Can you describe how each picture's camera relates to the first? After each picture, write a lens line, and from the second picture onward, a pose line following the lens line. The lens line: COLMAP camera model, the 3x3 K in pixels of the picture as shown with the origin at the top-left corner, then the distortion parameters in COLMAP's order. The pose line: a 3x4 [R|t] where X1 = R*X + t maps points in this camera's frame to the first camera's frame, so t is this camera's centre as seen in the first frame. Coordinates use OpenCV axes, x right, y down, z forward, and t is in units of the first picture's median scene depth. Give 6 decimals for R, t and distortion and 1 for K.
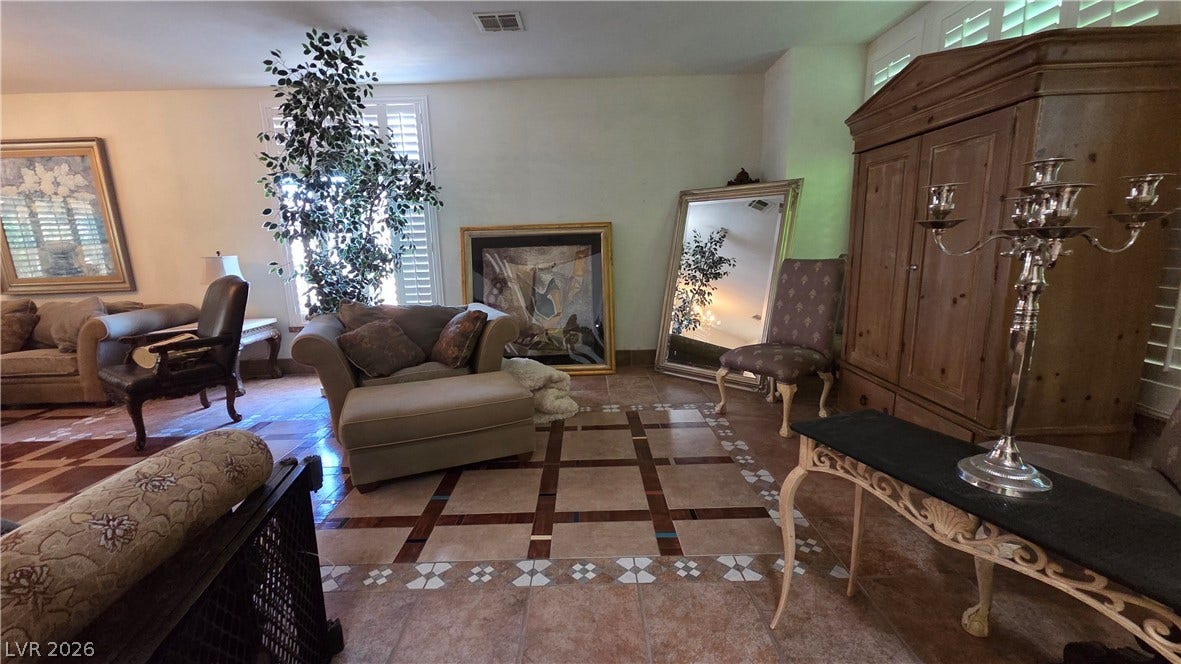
lens RADIAL K [[482.0, 0, 585.9], [0, 482.0, 334.2], [0, 0, 1]] dist [-0.002408, 0.000308]
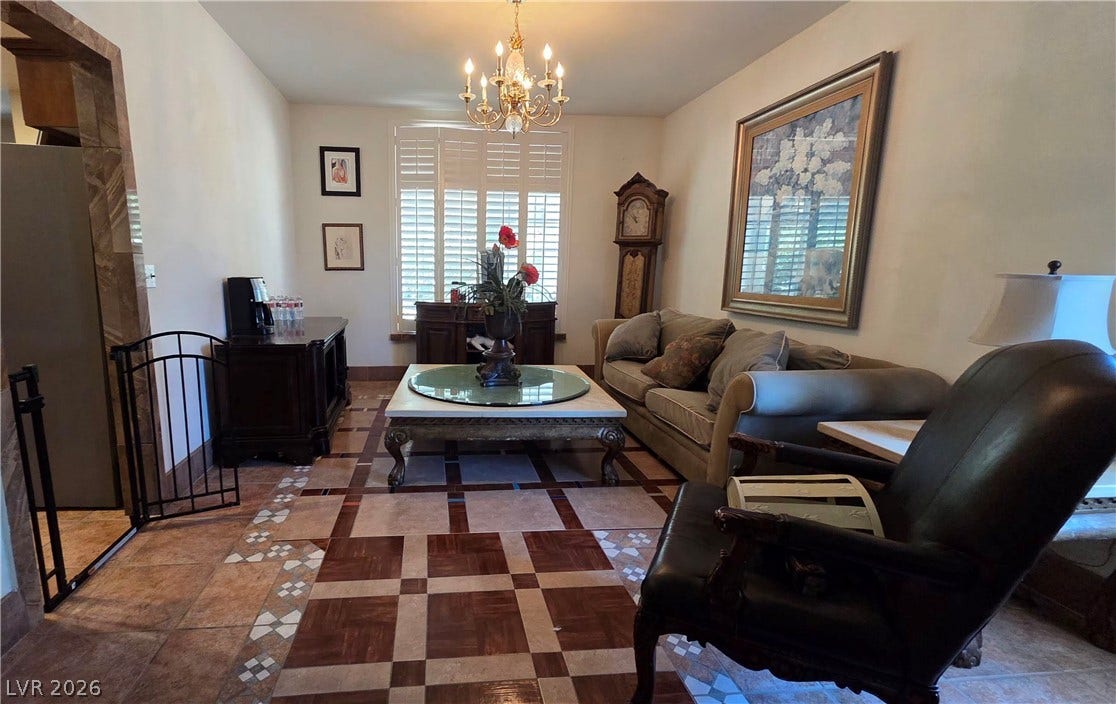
lens RADIAL K [[518.4, 0, 481.3], [0, 518.4, 362.0], [0, 0, 1]] dist [0.002804, -0.000757]
pose [[0.088069, 0.208699, -0.974007, -0.510213], [-0.206909, 0.960312, 0.187056, -0.104514], [0.974388, 0.185057, 0.127756, 0.683860]]
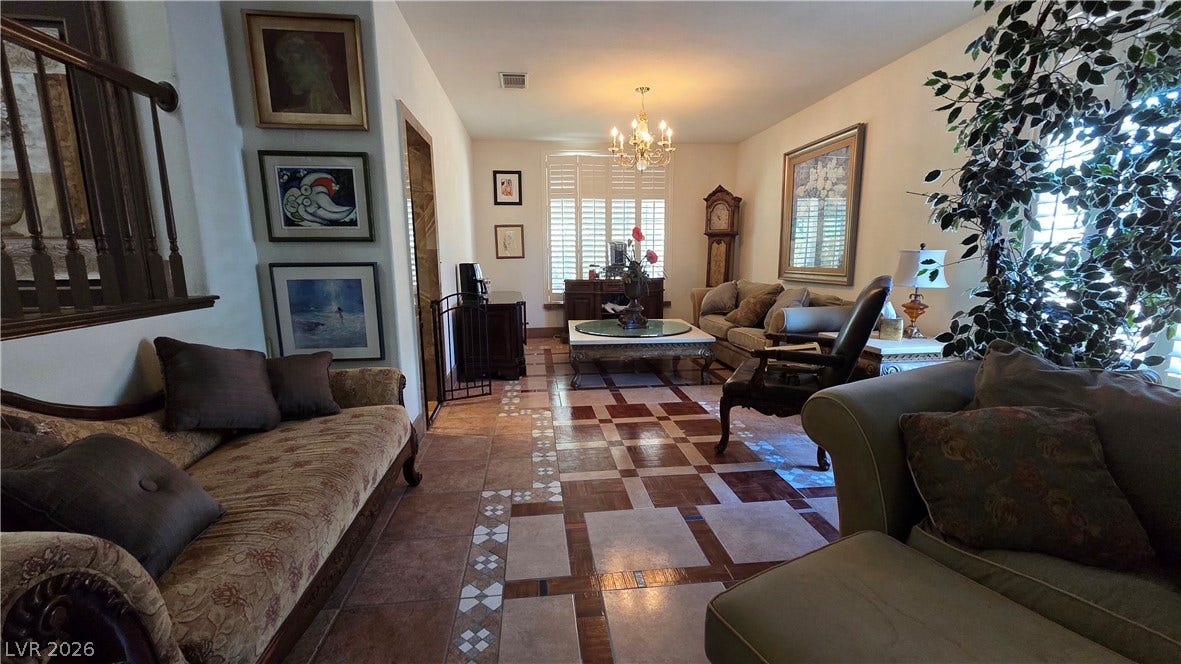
lens RADIAL K [[482.0, 0, 586.1], [0, 482.0, 338.7], [0, 0, 1]] dist [-0.002408, 0.000308]
pose [[0.100923, 0.197517, -0.975091, -0.074845], [-0.185949, 0.966569, 0.176545, -0.082292], [0.977363, 0.163499, 0.134277, 0.526034]]
